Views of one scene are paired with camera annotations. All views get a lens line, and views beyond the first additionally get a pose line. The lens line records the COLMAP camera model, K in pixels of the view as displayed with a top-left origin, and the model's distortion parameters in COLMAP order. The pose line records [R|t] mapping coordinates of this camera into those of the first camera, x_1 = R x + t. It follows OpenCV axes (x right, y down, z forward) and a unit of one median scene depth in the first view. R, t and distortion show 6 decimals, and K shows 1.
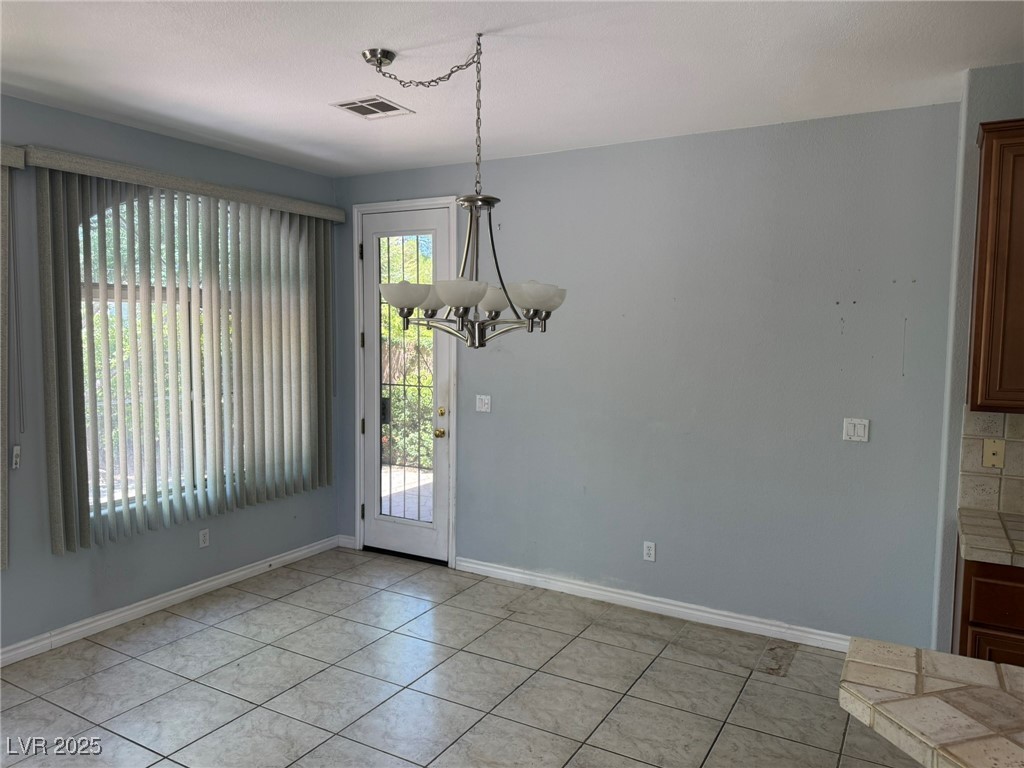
lens RADIAL K [[727.0, 0, 521.3], [0, 727.0, 379.7], [0, 0, 1]] dist [0.058430, -0.067398]
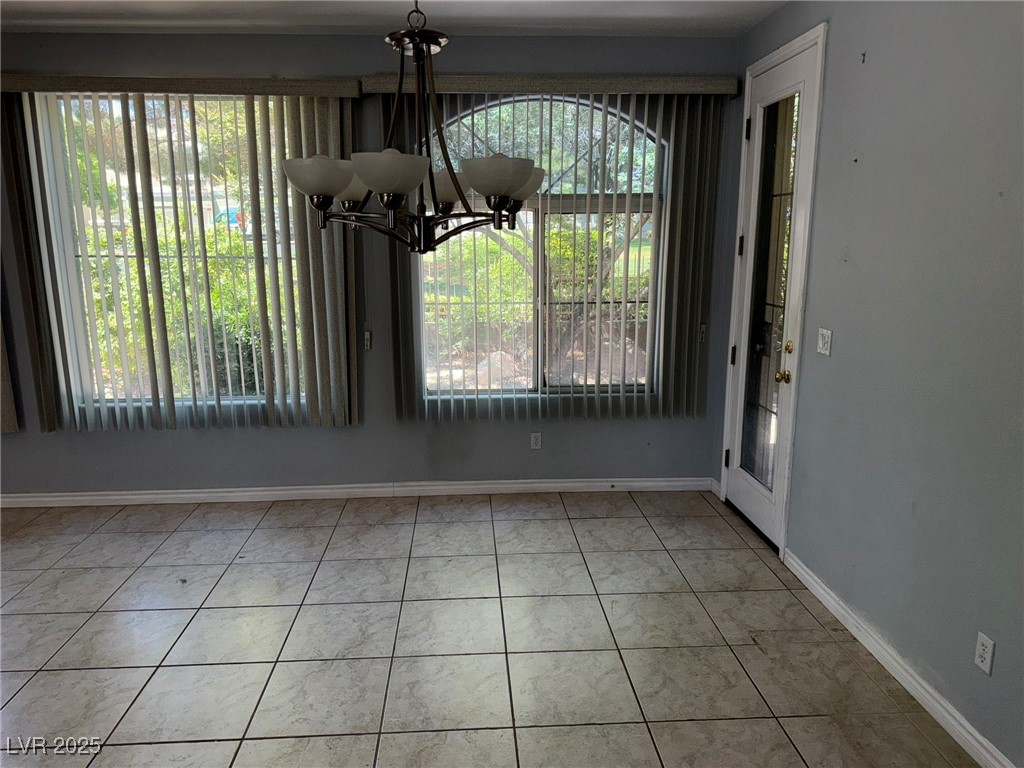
lens RADIAL K [[727.0, 0, 515.7], [0, 727.0, 381.0], [0, 0, 1]] dist [0.058430, -0.067398]
pose [[0.544282, 0.154404, -0.824571, 0.398465], [-0.054669, 0.987355, 0.148800, -0.019289], [0.837119, -0.035911, 0.545841, 0.432714]]
